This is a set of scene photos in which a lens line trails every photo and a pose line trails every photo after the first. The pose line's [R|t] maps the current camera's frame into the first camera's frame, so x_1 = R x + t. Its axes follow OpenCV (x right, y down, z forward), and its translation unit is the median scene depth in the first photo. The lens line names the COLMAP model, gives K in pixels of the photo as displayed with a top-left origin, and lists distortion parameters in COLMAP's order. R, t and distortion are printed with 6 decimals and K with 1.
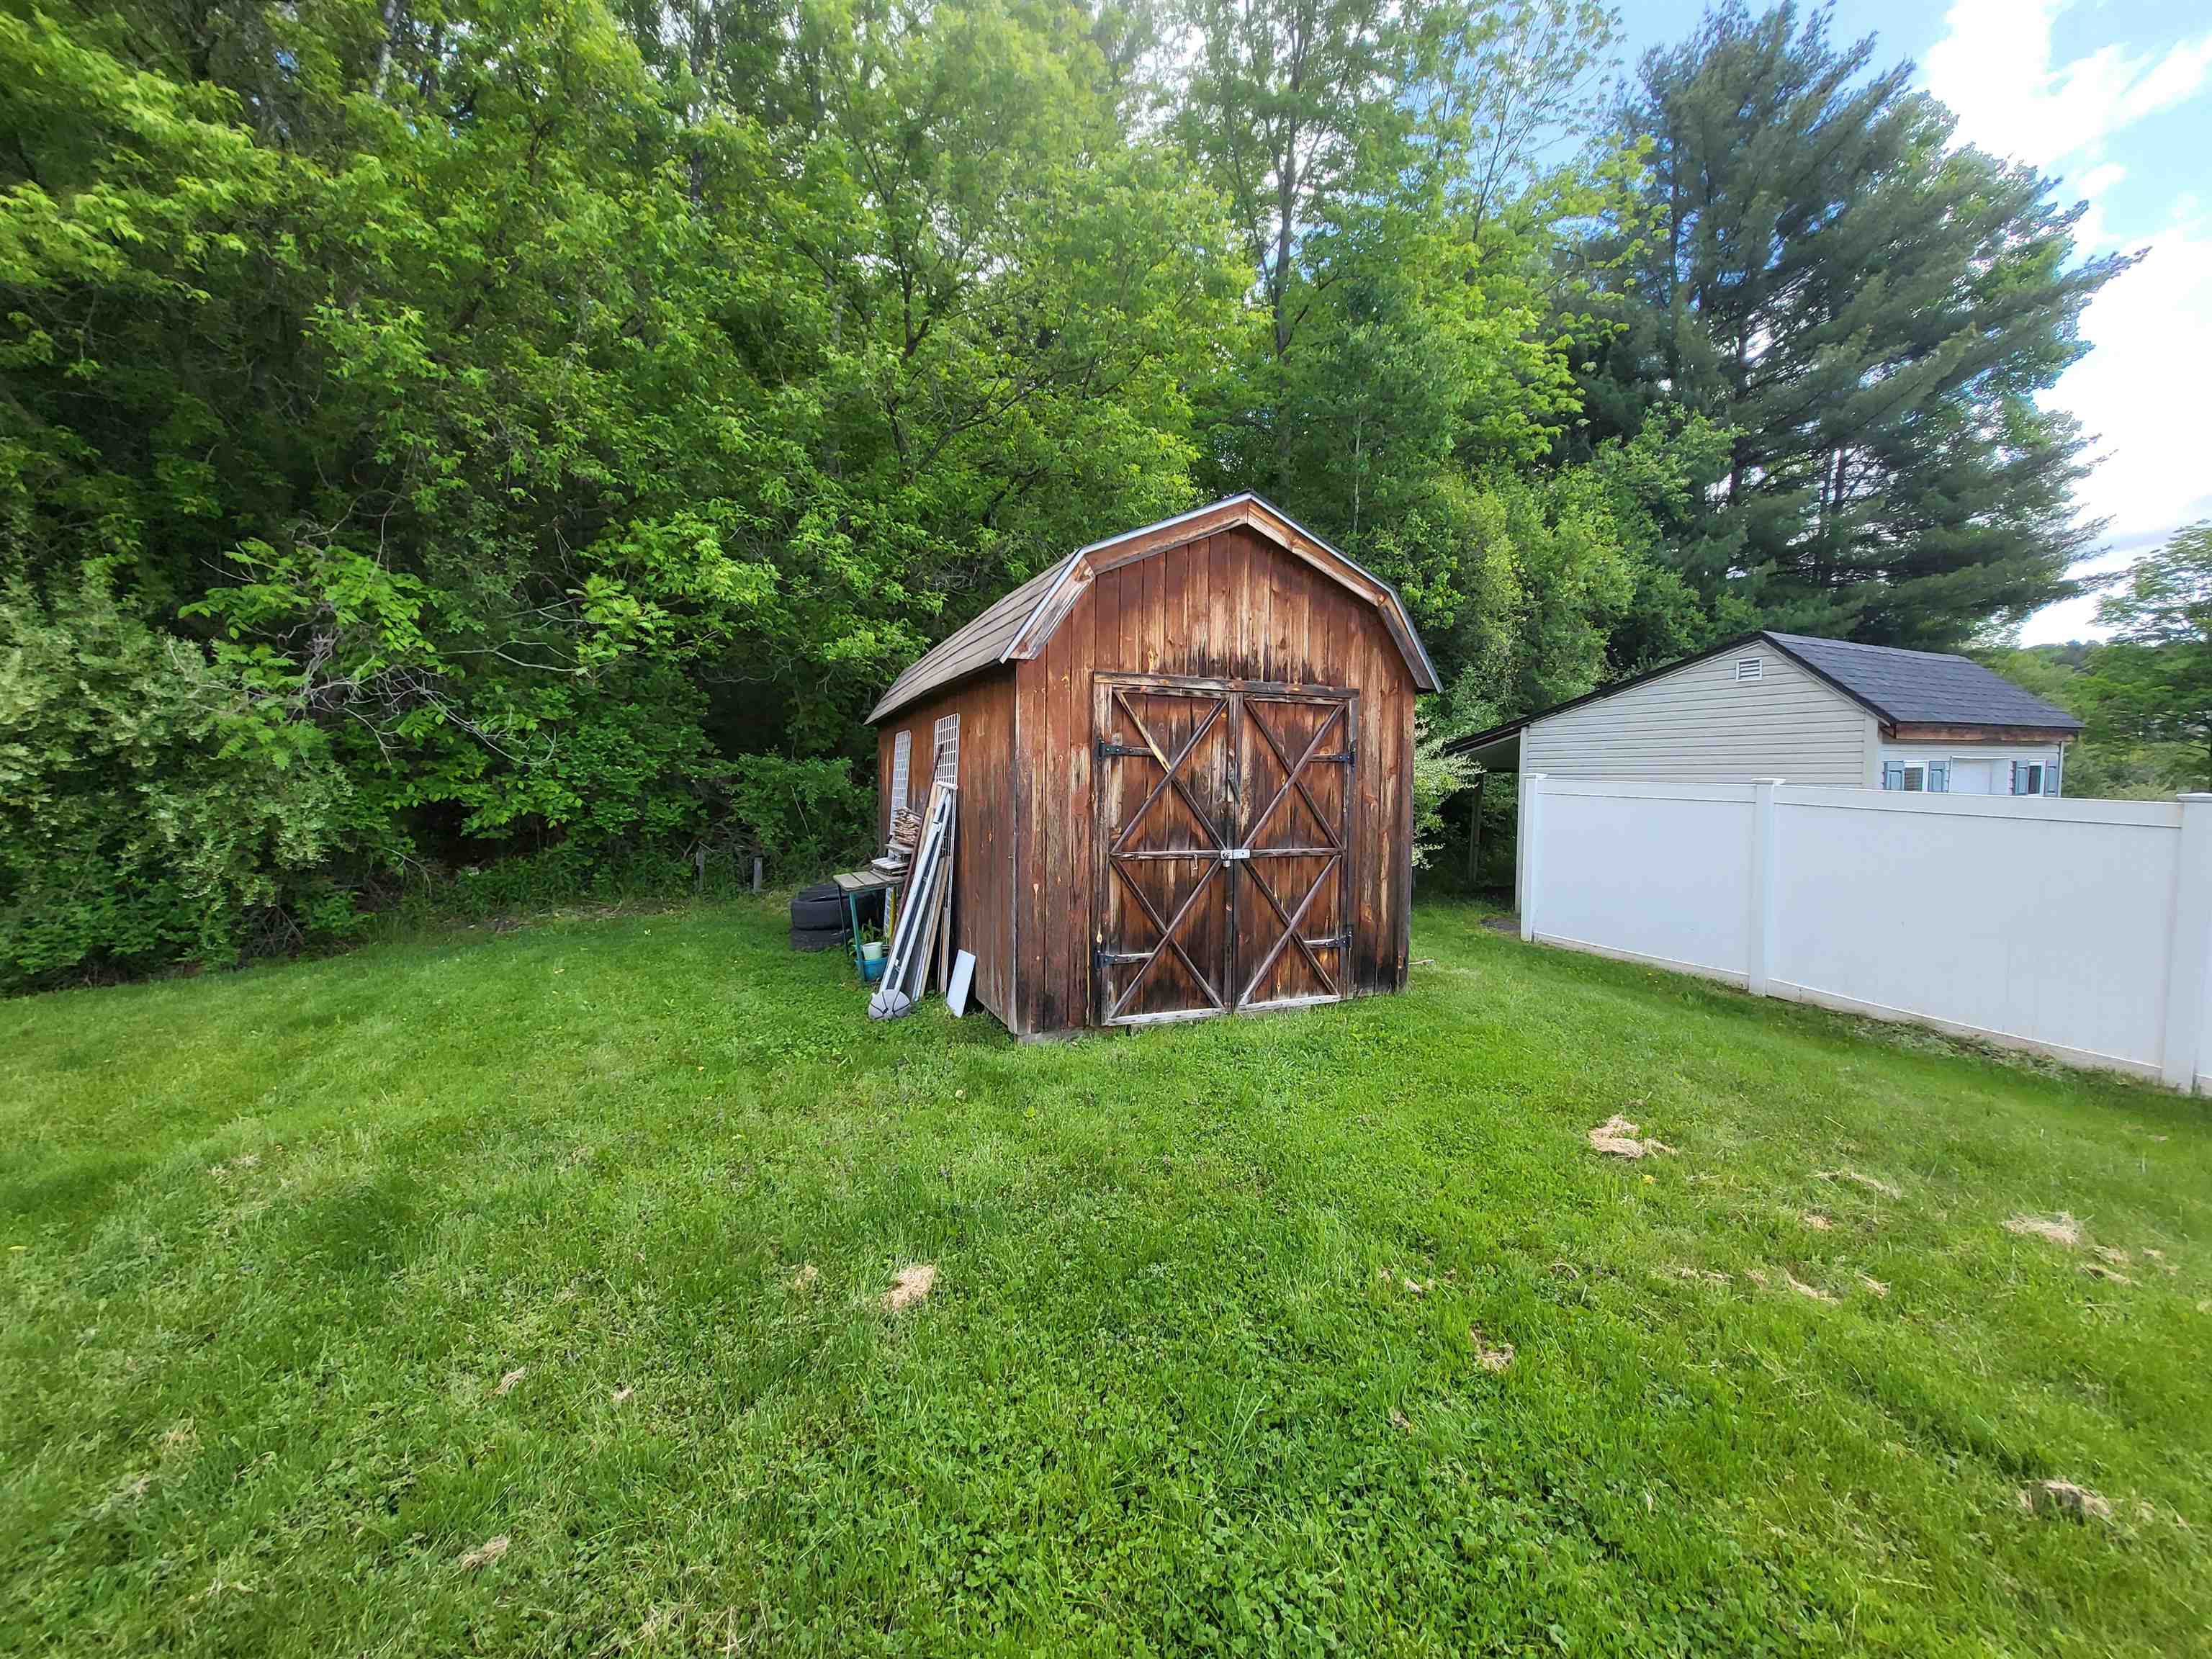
lens RADIAL K [[877.0, 0, 1117.4], [0, 877.0, 819.5], [0, 0, 1]] dist [-0.001340, -0.000982]
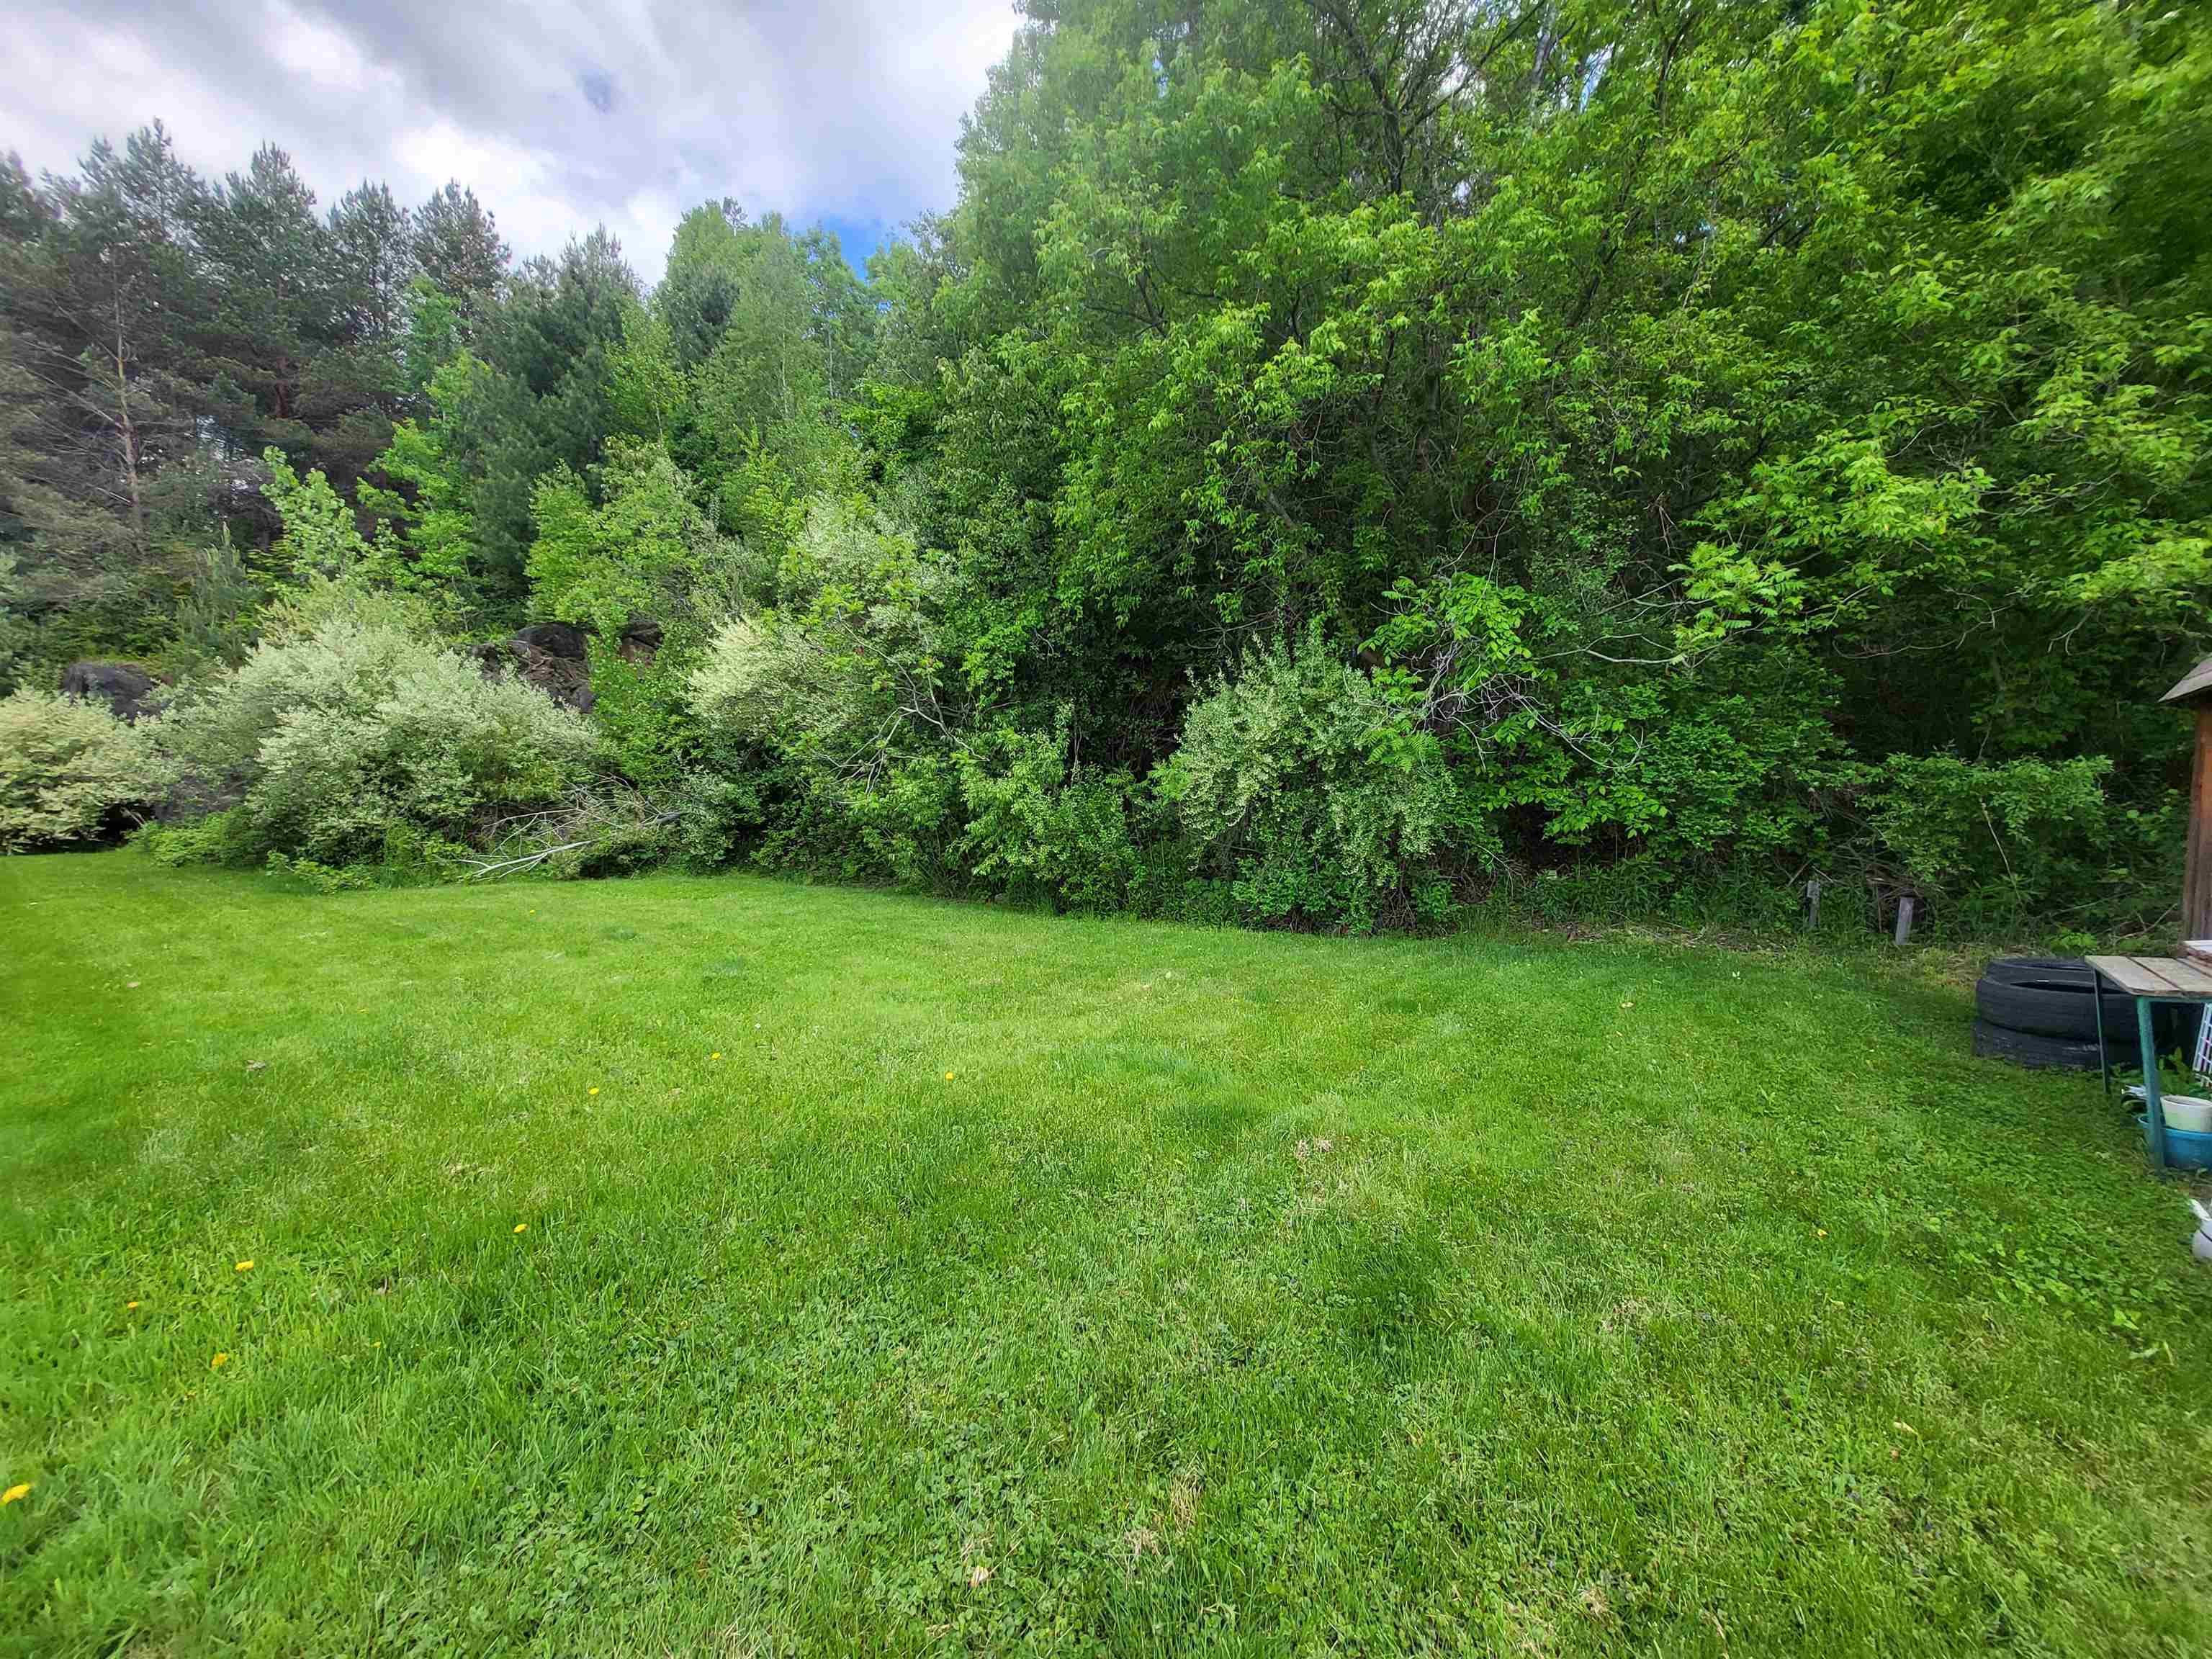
lens RADIAL K [[877.0, 0, 1115.8], [0, 877.0, 821.2], [0, 0, 1]] dist [-0.001340, -0.000982]
pose [[0.446295, 0.052782, -0.893328, -0.080889], [-0.055337, 0.997976, 0.031319, -0.007655], [0.893173, 0.035457, 0.448313, 0.127740]]
